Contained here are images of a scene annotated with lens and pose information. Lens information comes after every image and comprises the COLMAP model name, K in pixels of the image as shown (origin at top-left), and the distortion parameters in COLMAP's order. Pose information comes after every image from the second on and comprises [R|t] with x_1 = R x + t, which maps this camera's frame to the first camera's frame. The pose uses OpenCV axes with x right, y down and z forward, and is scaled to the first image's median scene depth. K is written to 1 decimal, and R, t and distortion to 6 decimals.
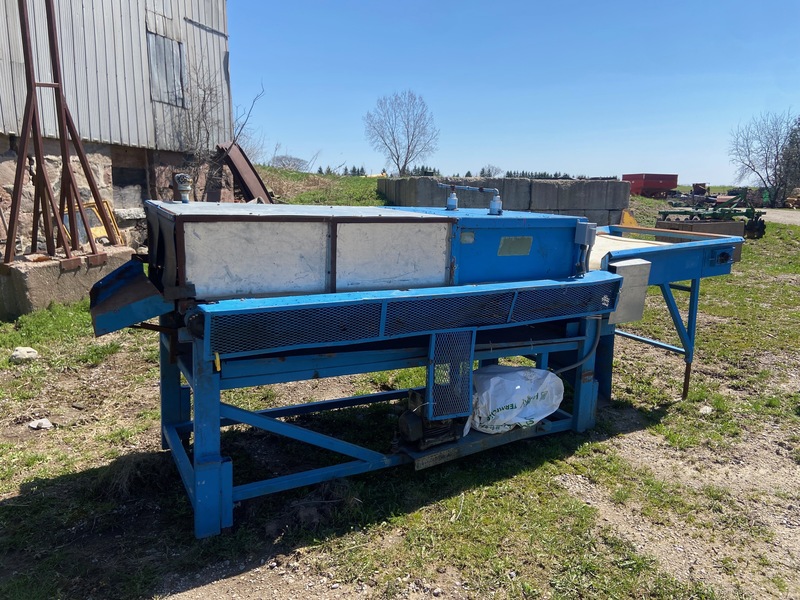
lens RADIAL K [[602.7, 0, 408.3], [0, 602.7, 296.9], [0, 0, 1]] dist [0.126668, -0.161702]
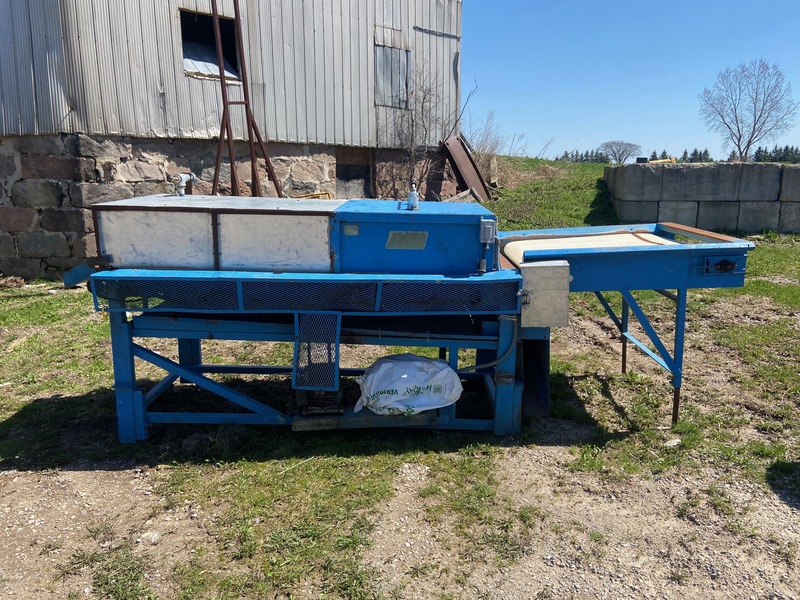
lens RADIAL K [[602.7, 0, 408.3], [0, 602.7, 296.9], [0, 0, 1]] dist [0.126668, -0.161702]
pose [[0.868614, 0.087714, -0.487663, 0.563200], [-0.078783, 0.996135, 0.038846, -0.022167], [0.489186, 0.004678, 0.872167, 0.077046]]
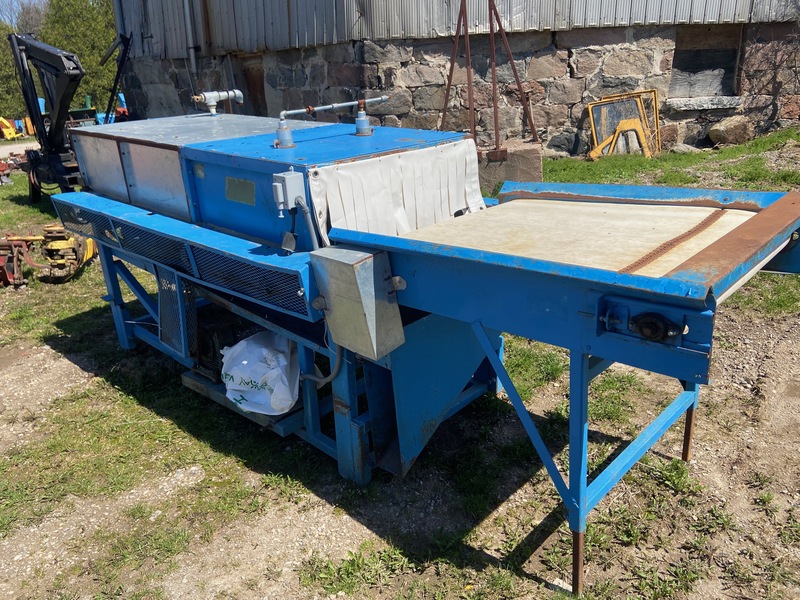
lens RADIAL K [[605.6, 0, 400.0], [0, 605.6, 300.0], [0, 0, 1]] dist [0.133604, -0.166415]
pose [[0.290543, 0.313070, -0.904197, 0.804054], [-0.129881, 0.949118, 0.286889, -0.164730], [0.948006, 0.034085, 0.316422, 0.772109]]
